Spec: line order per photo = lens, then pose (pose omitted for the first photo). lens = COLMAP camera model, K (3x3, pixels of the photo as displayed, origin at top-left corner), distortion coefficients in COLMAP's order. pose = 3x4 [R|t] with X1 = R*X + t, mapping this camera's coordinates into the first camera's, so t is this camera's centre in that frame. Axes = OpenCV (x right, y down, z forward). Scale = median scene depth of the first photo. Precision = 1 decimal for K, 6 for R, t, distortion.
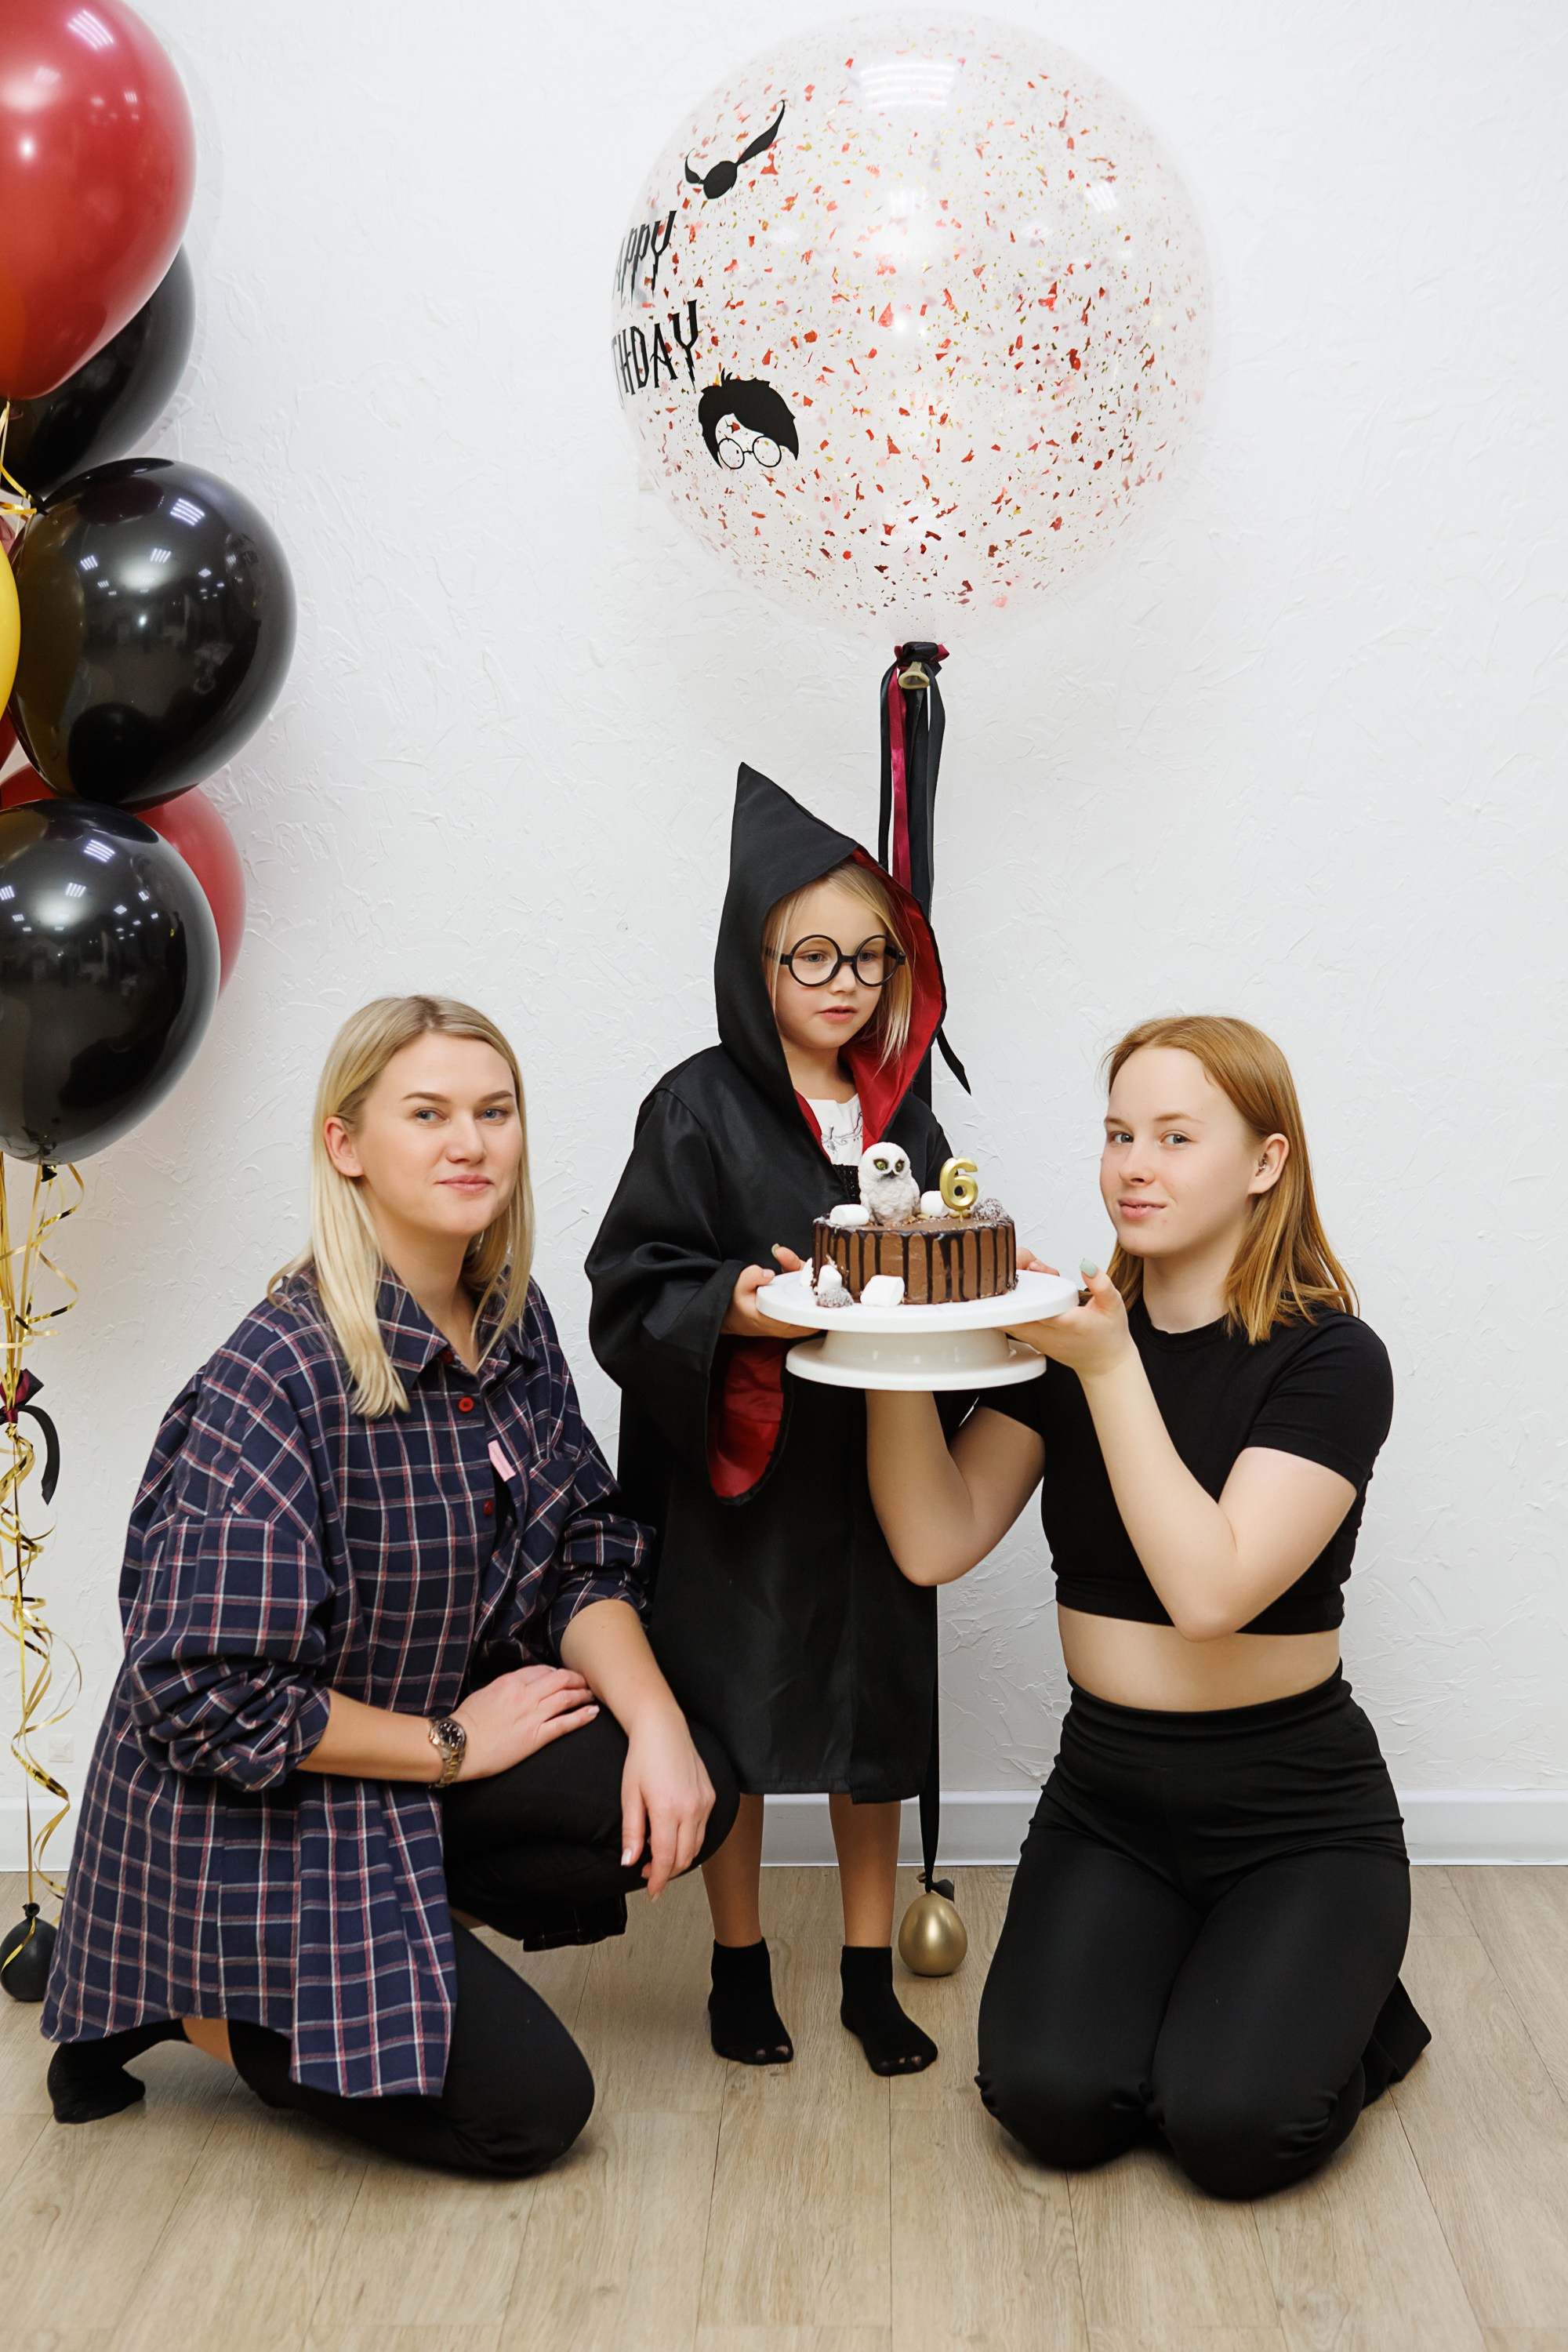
lens RADIAL K [[3679.6, 0, 784.0], [0, 3679.6, 1176.0], [0, 0, 1]] dist [0.038011, -0.054996]
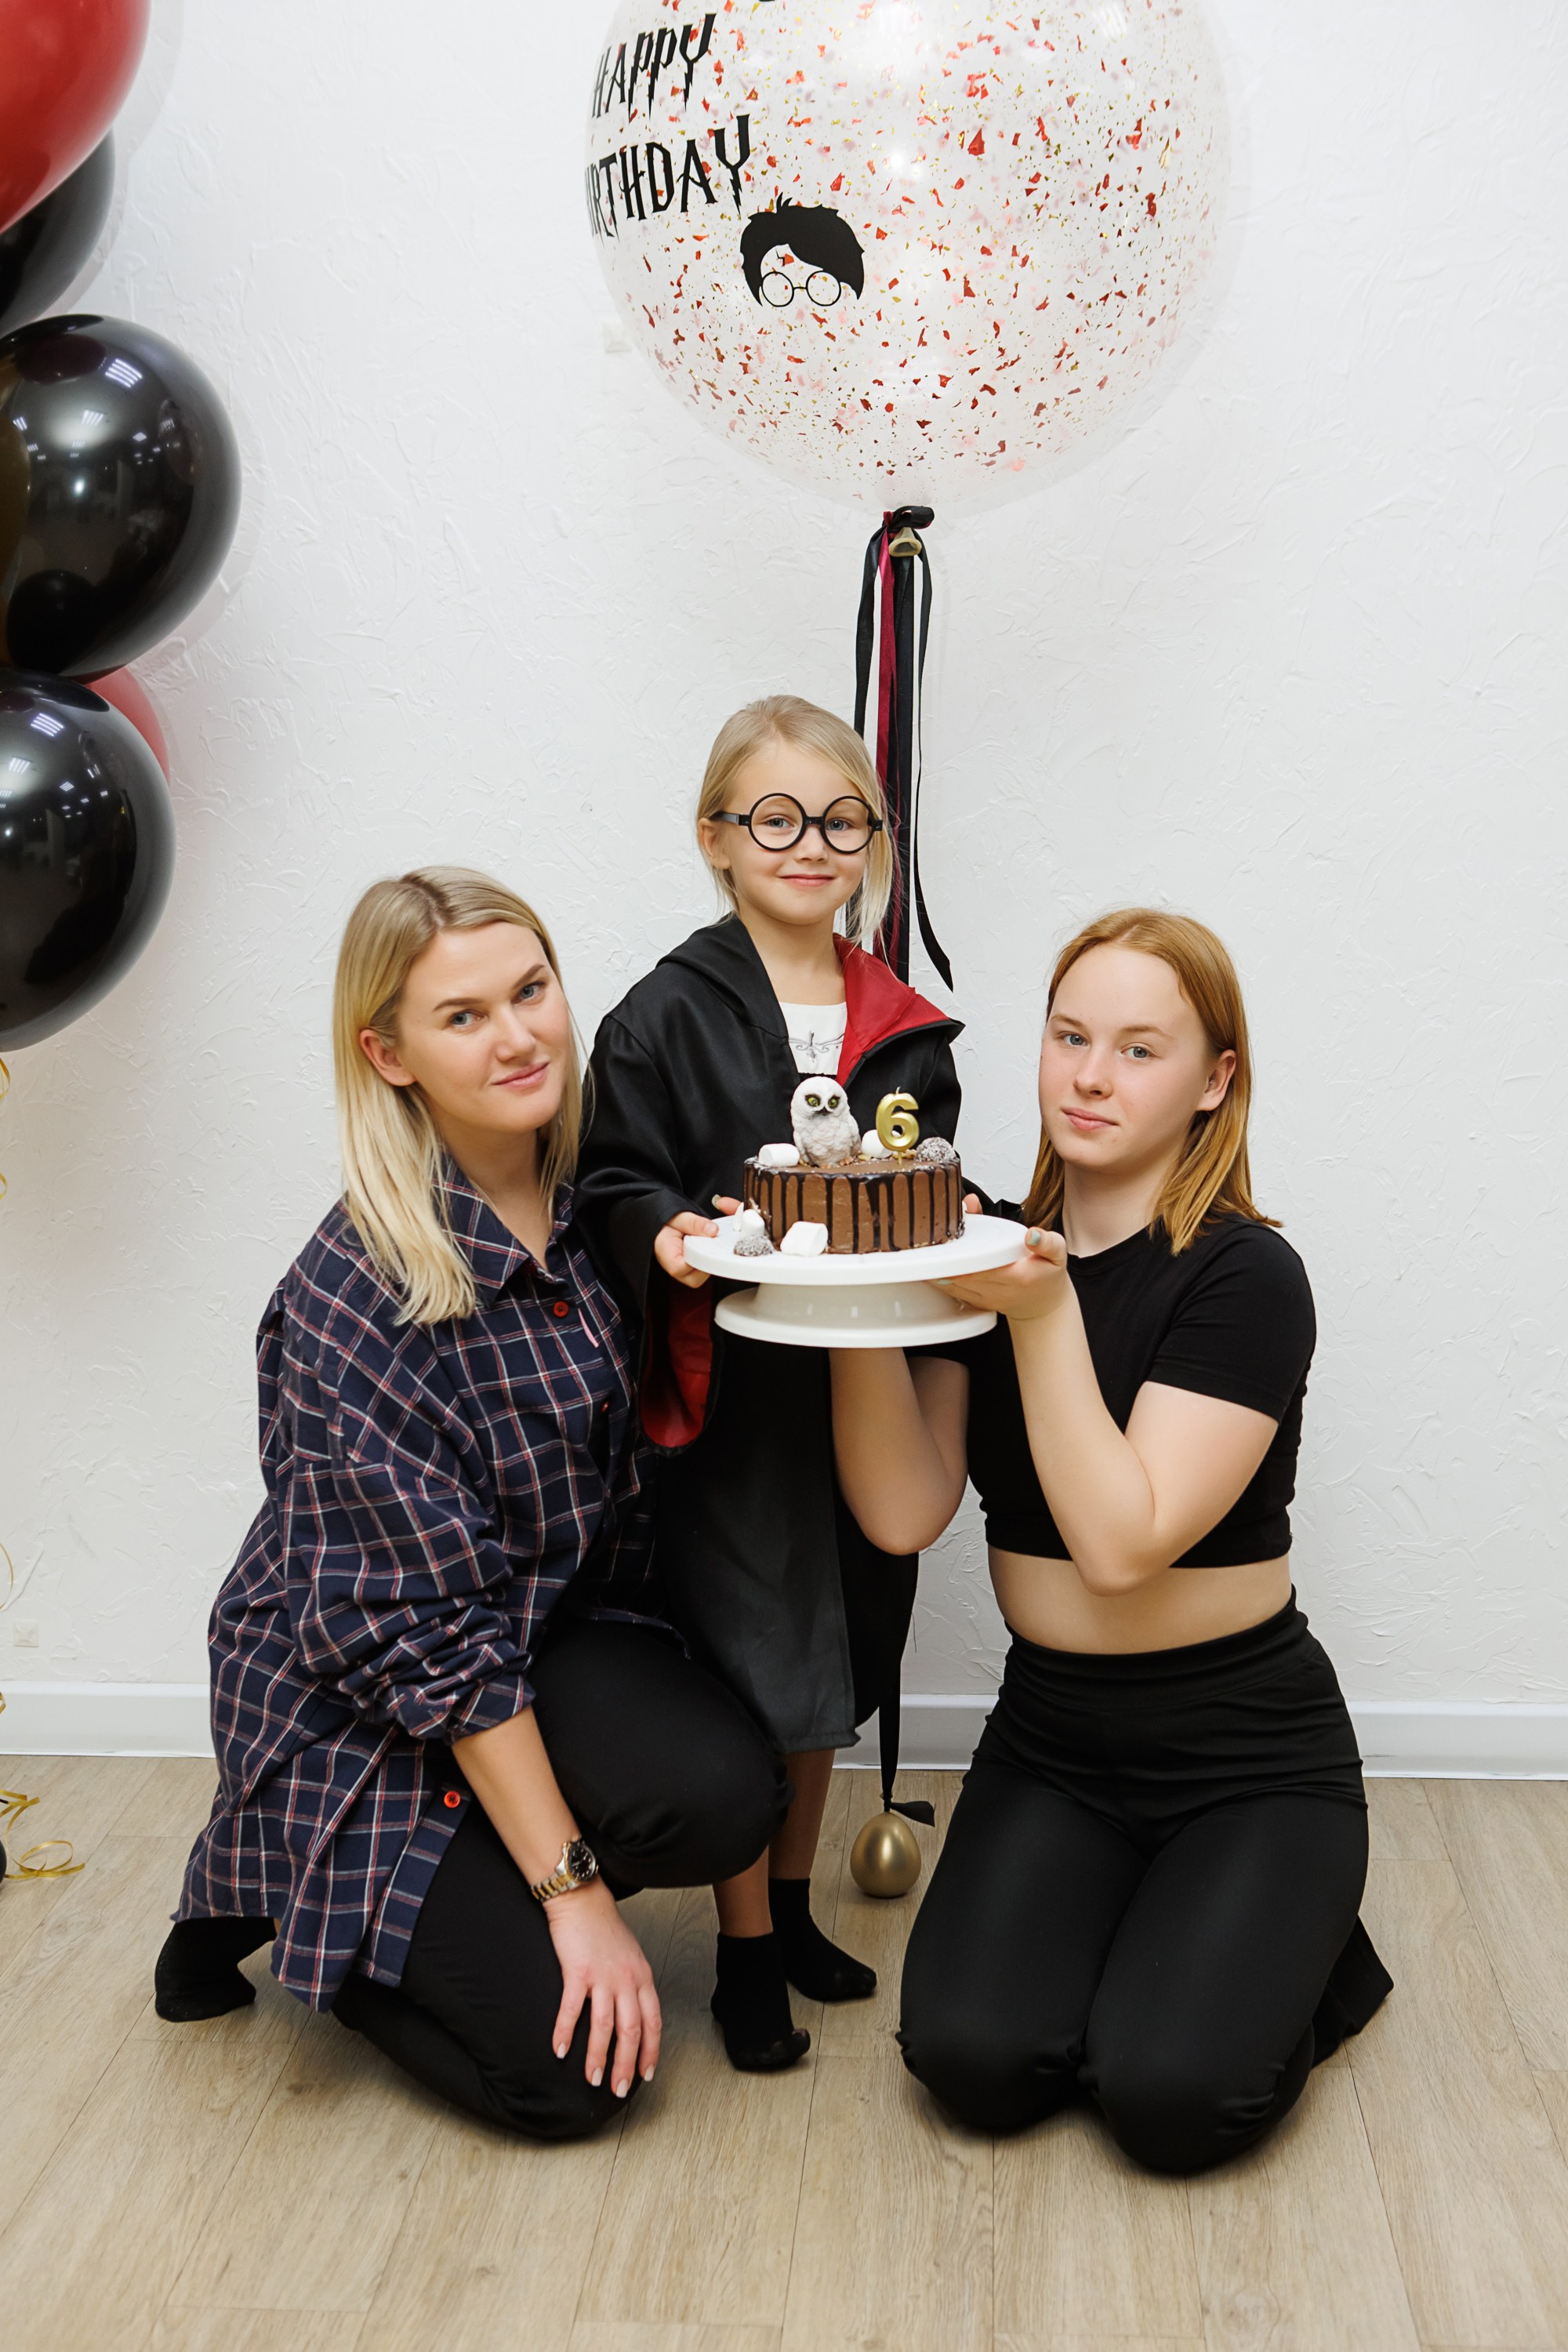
lens RADIAL K [[3158.3, 0, 784.0], [0, 3158.3, 1176.0], [0, 0, 1]] dist [-0.015184, 0.017416]
pose [[0.998949, 0.012898, -0.043986, 0.057076], [-0.010684, 0.998682, 0.050206, -0.016515], [0.044575, -0.049683, 0.997770, 0.209621]]
